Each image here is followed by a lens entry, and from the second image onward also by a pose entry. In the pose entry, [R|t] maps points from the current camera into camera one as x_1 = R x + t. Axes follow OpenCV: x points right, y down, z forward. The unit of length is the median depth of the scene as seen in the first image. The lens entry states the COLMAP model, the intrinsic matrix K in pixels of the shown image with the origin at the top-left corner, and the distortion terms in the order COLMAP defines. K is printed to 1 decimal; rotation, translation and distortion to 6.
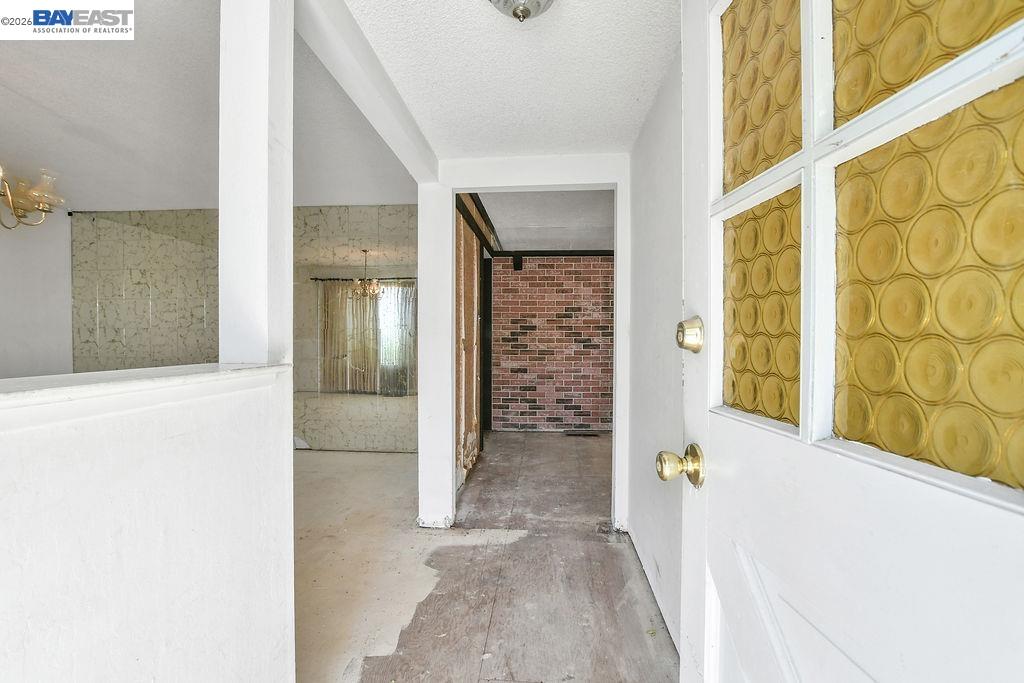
lens RADIAL K [[484.2, 0, 510.3], [0, 484.2, 343.0], [0, 0, 1]] dist [-0.025567, 0.000653]
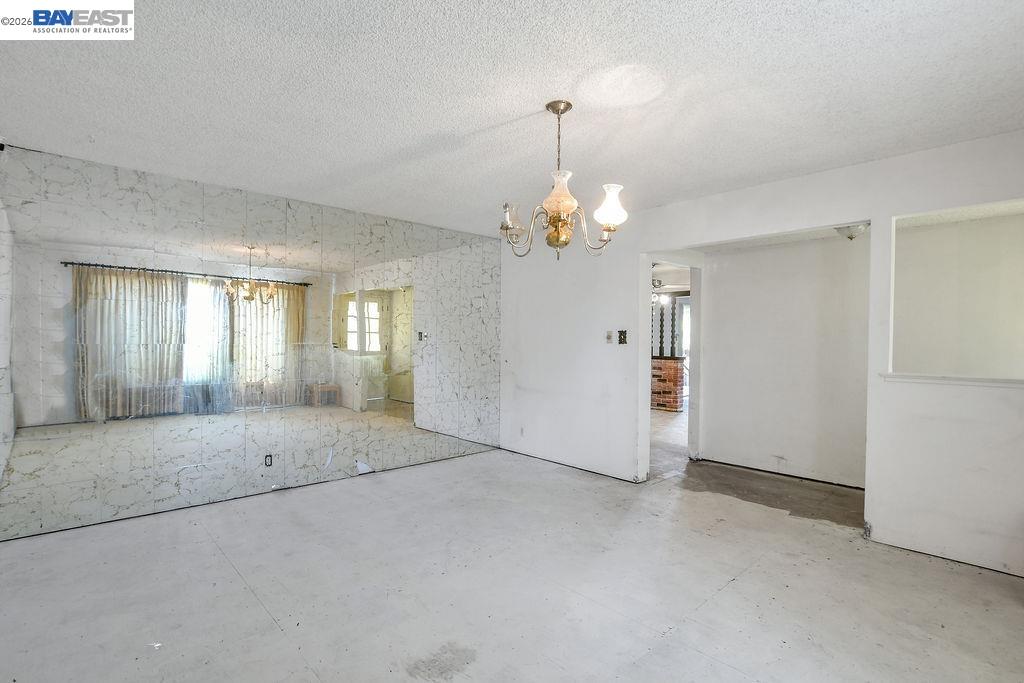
lens RADIAL K [[484.2, 0, 514.1], [0, 484.2, 341.2], [0, 0, 1]] dist [-0.025567, 0.000653]
pose [[0.680908, -0.003812, 0.732359, -0.909189], [-0.003553, 0.999957, 0.008508, -0.044381], [-0.732360, -0.008395, 0.680865, 0.150522]]
